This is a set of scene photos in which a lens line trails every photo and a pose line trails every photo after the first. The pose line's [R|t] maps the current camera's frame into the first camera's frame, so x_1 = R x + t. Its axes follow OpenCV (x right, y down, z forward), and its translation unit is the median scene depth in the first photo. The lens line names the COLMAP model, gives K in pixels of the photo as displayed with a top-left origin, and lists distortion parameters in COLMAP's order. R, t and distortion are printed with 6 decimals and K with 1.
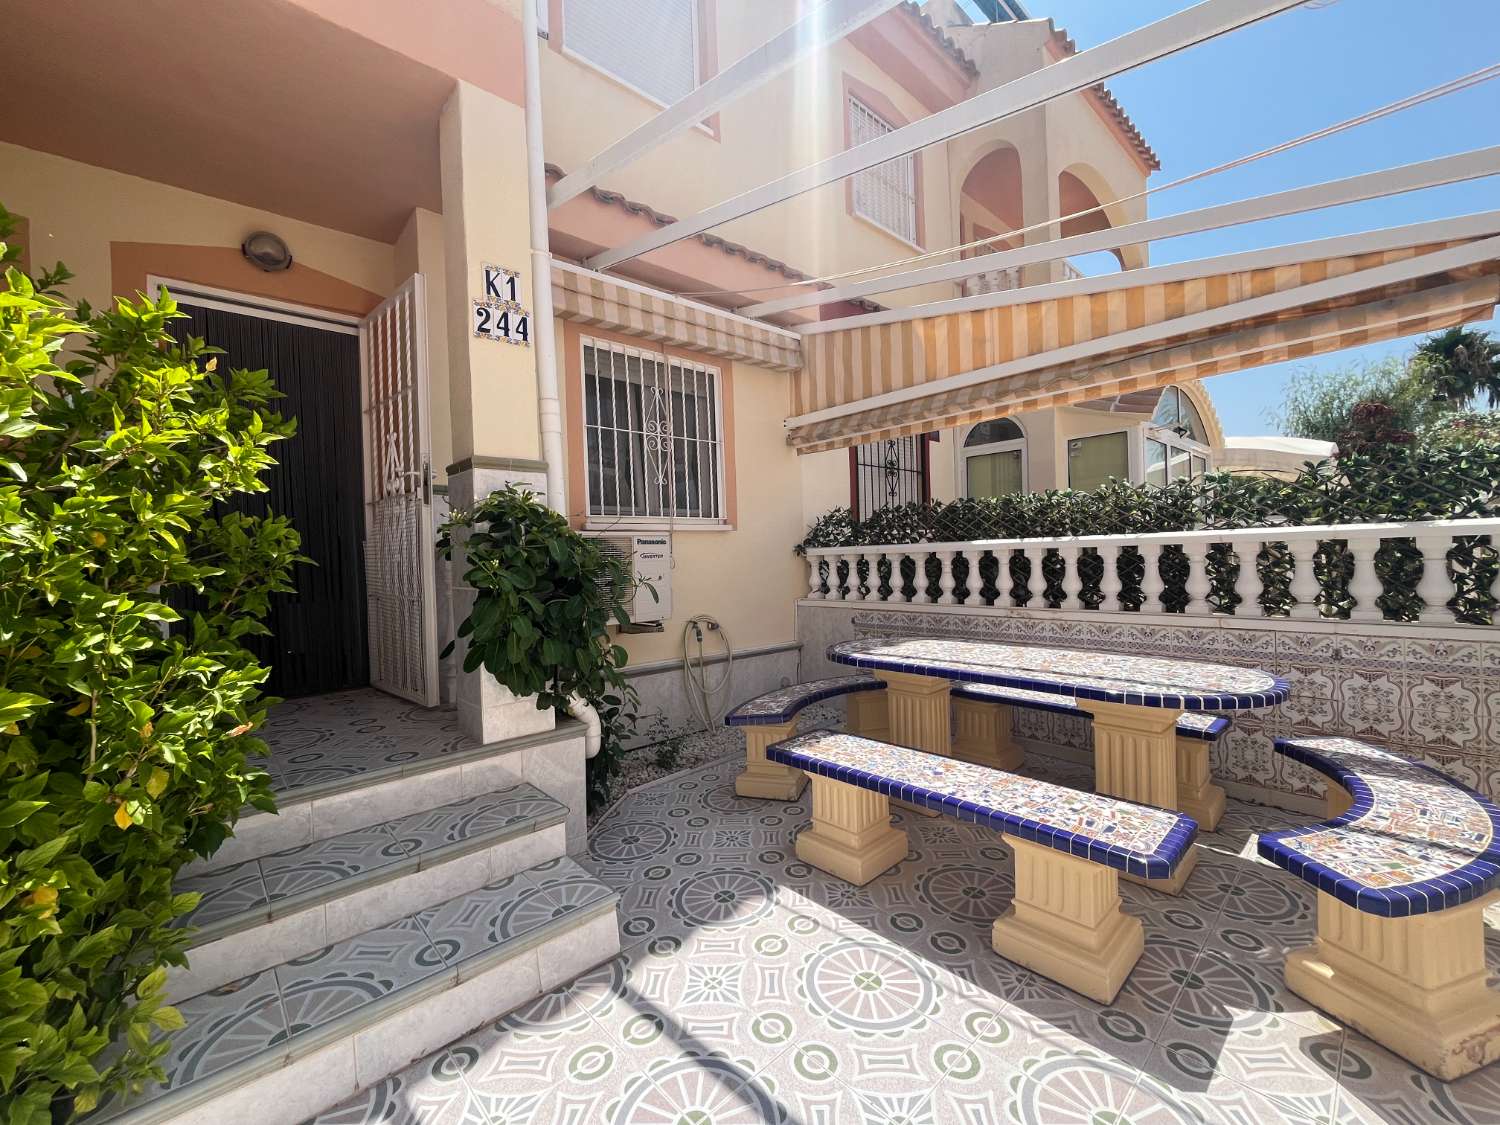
lens RADIAL K [[611.9, 0, 749.8], [0, 611.9, 560.5], [0, 0, 1]] dist [-0.002788, -0.000806]
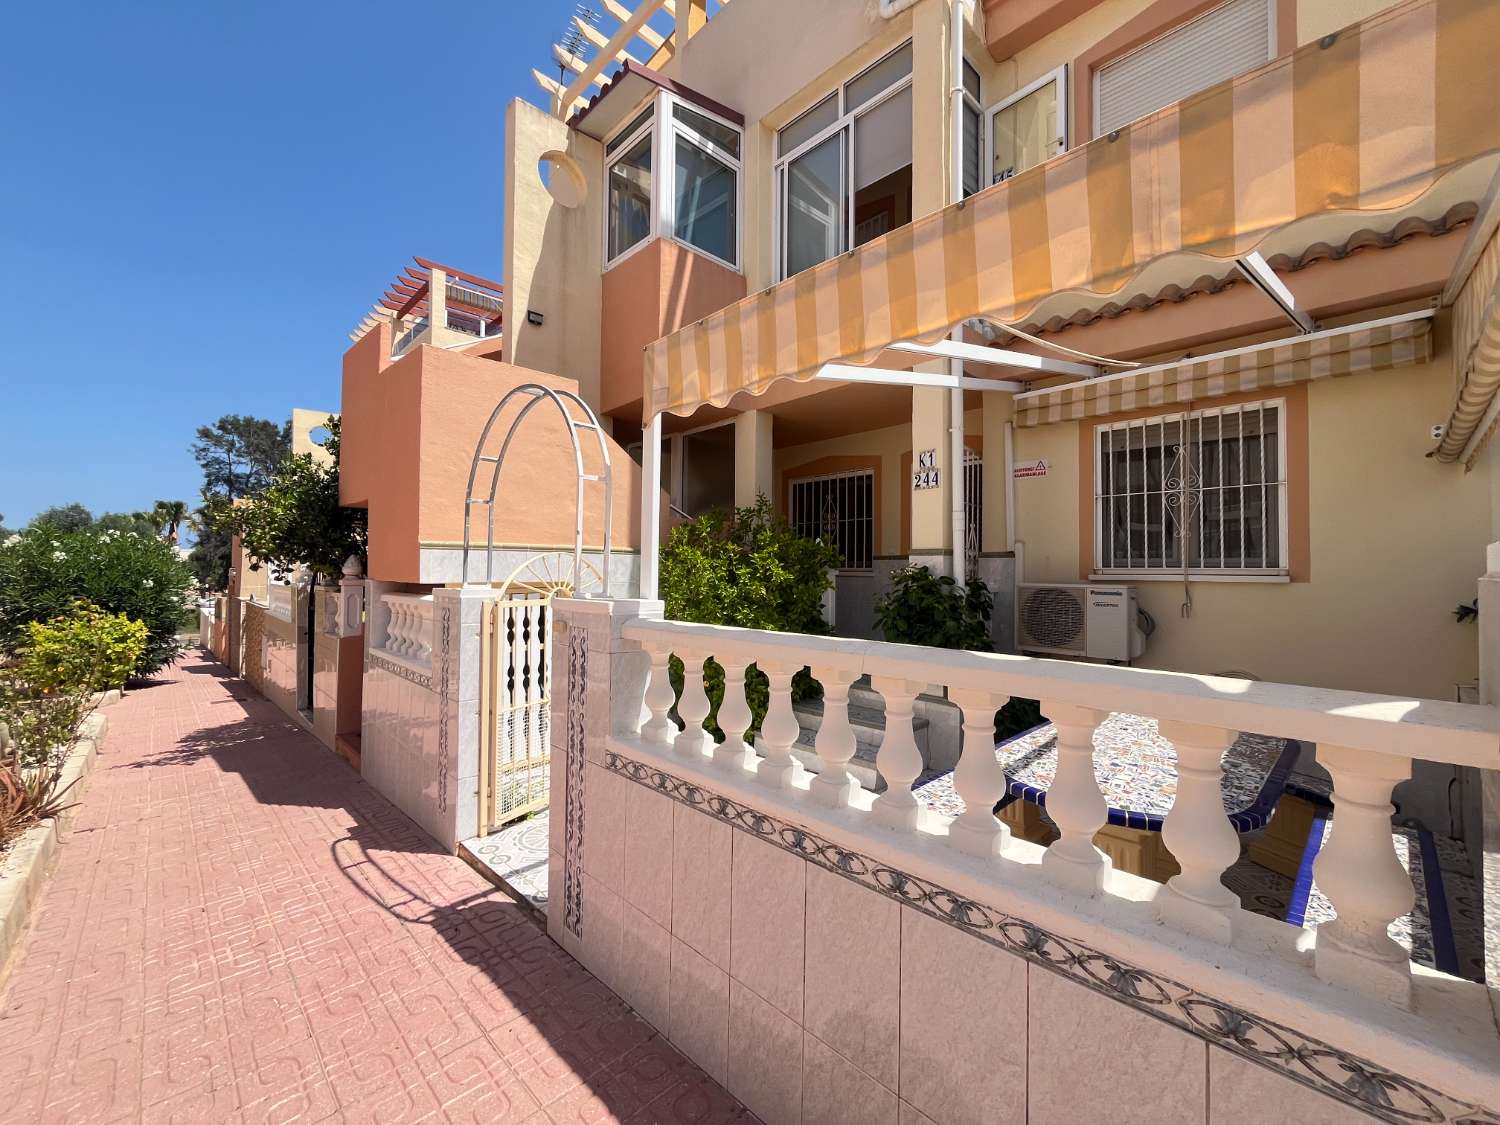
lens RADIAL K [[611.9, 0, 749.8], [0, 611.9, 560.5], [0, 0, 1]] dist [-0.002788, -0.000806]
pose [[0.028215, 0.013313, -0.999513, 1.028012], [-0.017996, 0.999756, 0.012809, -0.098431], [0.999440, 0.017626, 0.028448, 0.264351]]
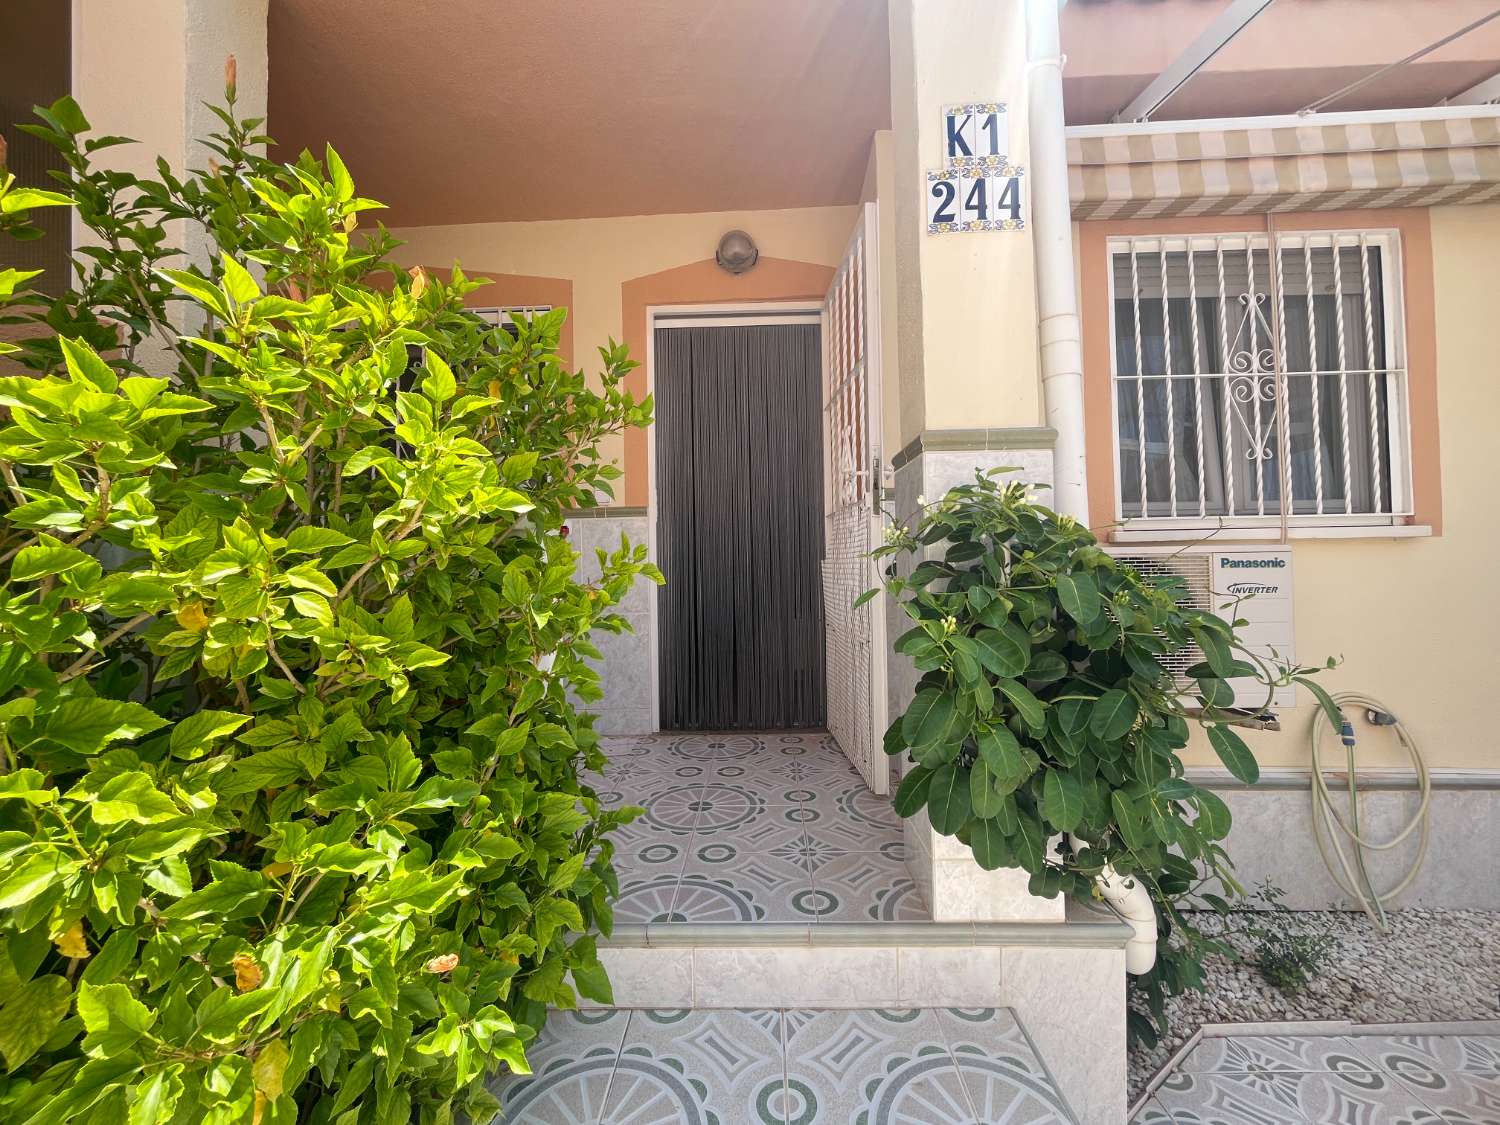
lens RADIAL K [[611.9, 0, 749.8], [0, 611.9, 560.5], [0, 0, 1]] dist [-0.002788, -0.000806]
pose [[0.715593, 0.006924, -0.698483, -0.101280], [-0.010749, 0.999942, -0.001100, -0.027597], [0.698434, 0.008295, 0.715626, 0.295705]]
